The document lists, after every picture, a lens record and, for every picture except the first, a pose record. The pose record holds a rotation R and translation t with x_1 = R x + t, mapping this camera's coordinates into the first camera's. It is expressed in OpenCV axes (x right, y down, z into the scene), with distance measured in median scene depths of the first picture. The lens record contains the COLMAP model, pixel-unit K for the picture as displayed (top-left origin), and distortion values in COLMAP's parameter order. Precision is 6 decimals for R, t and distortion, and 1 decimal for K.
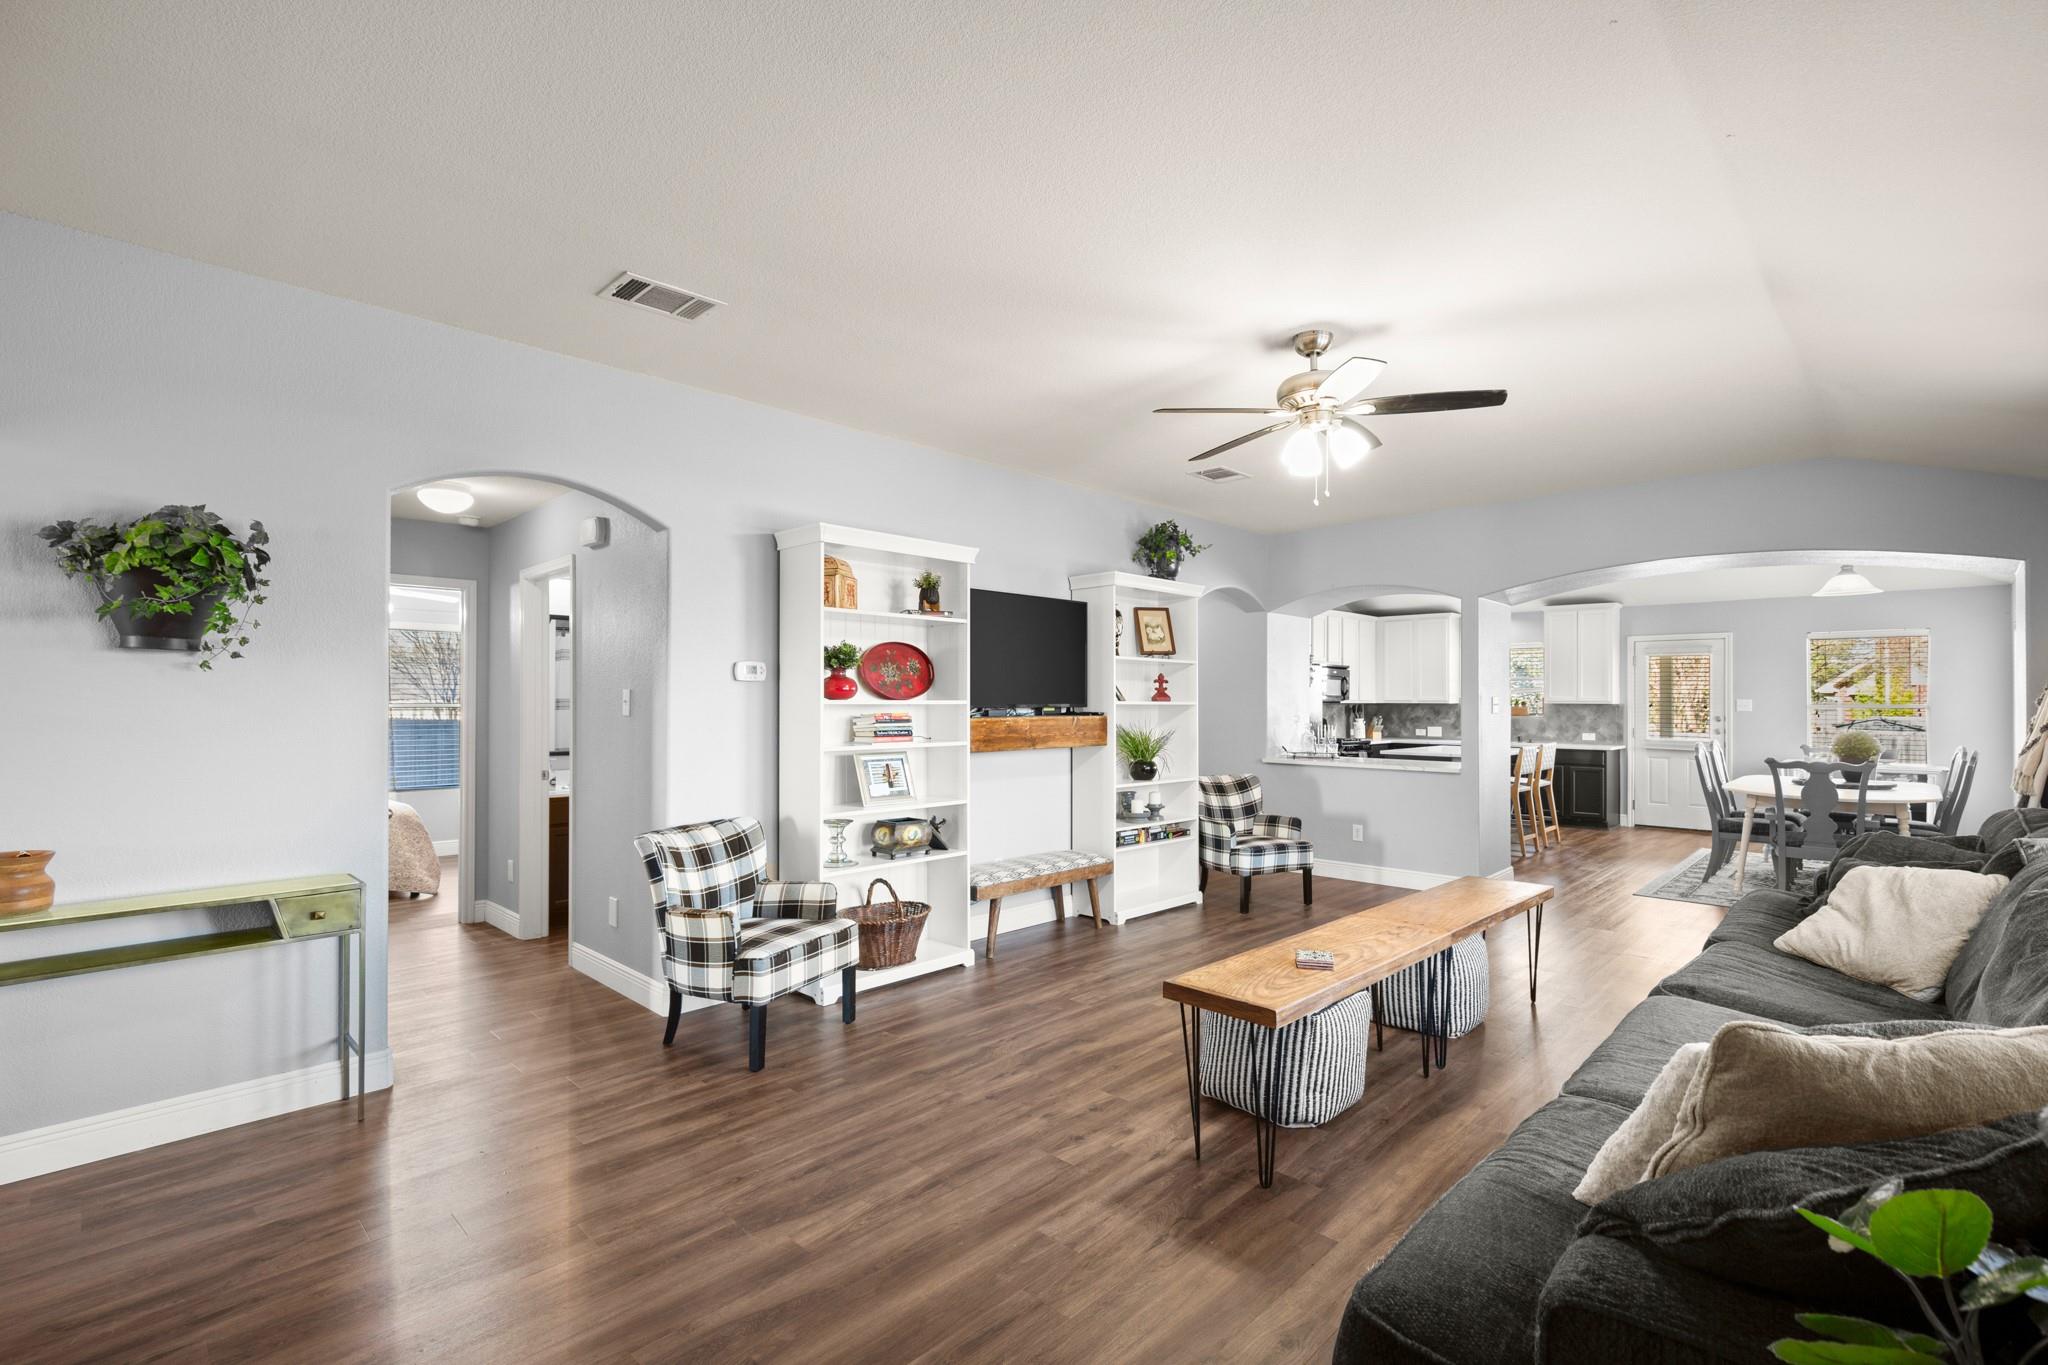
lens RADIAL K [[939.5, 0, 1030.7], [0, 939.5, 690.5], [0, 0, 1]] dist [-0.019988, 0.003455]
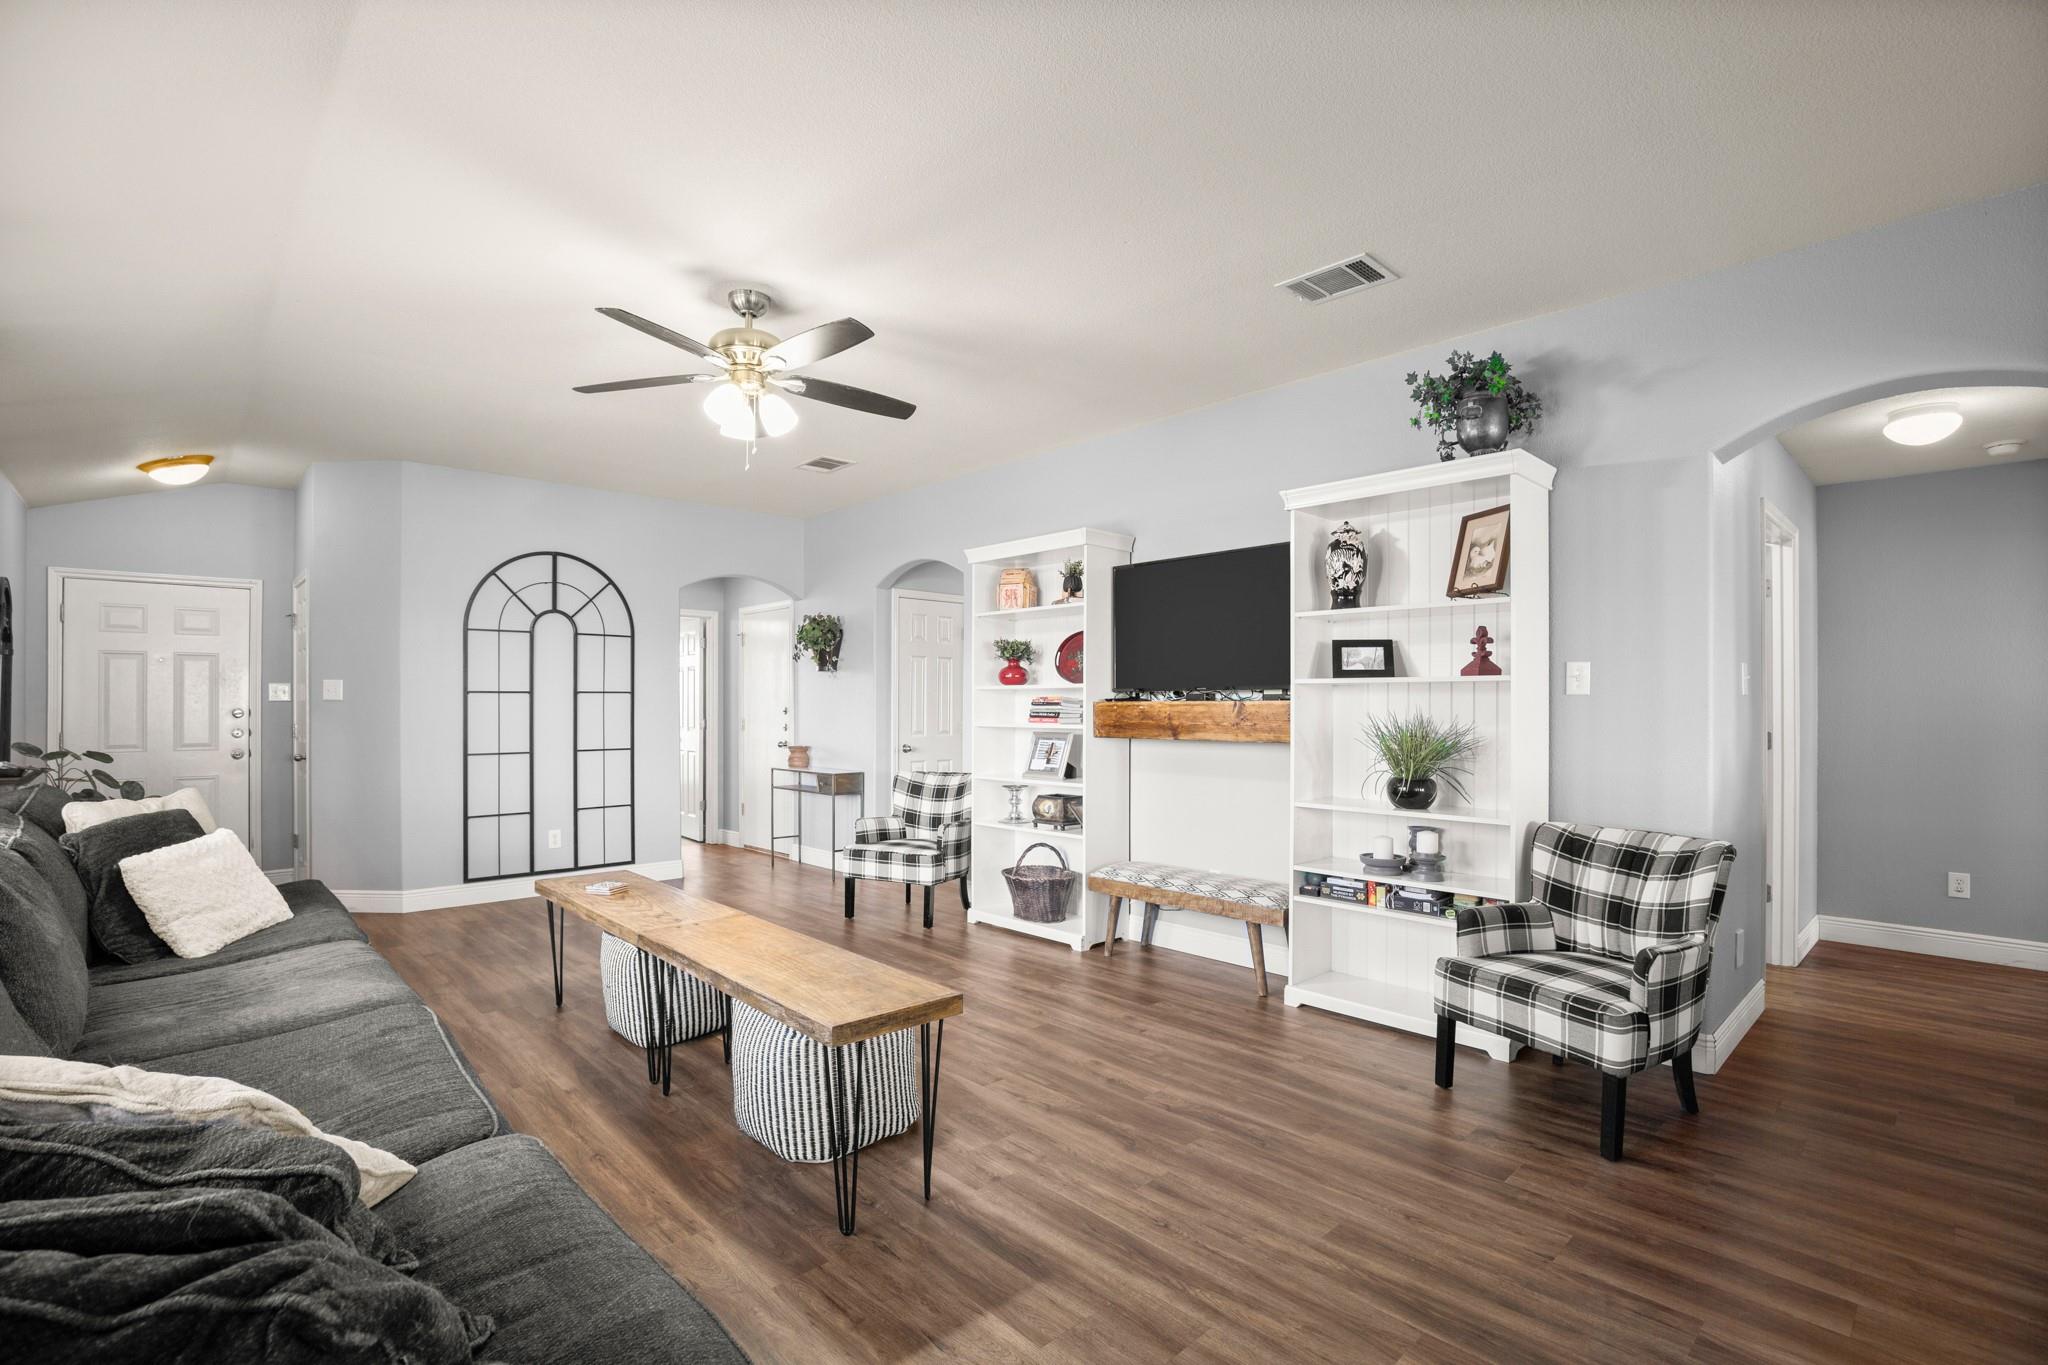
lens RADIAL K [[939.5, 0, 1035.7], [0, 939.5, 688.5], [0, 0, 1]] dist [-0.019988, 0.003455]
pose [[-0.041460, -0.006789, -0.999117, 0.853052], [0.024270, 0.999675, -0.007800, 0.020112], [0.998845, -0.024572, -0.041282, 0.916828]]
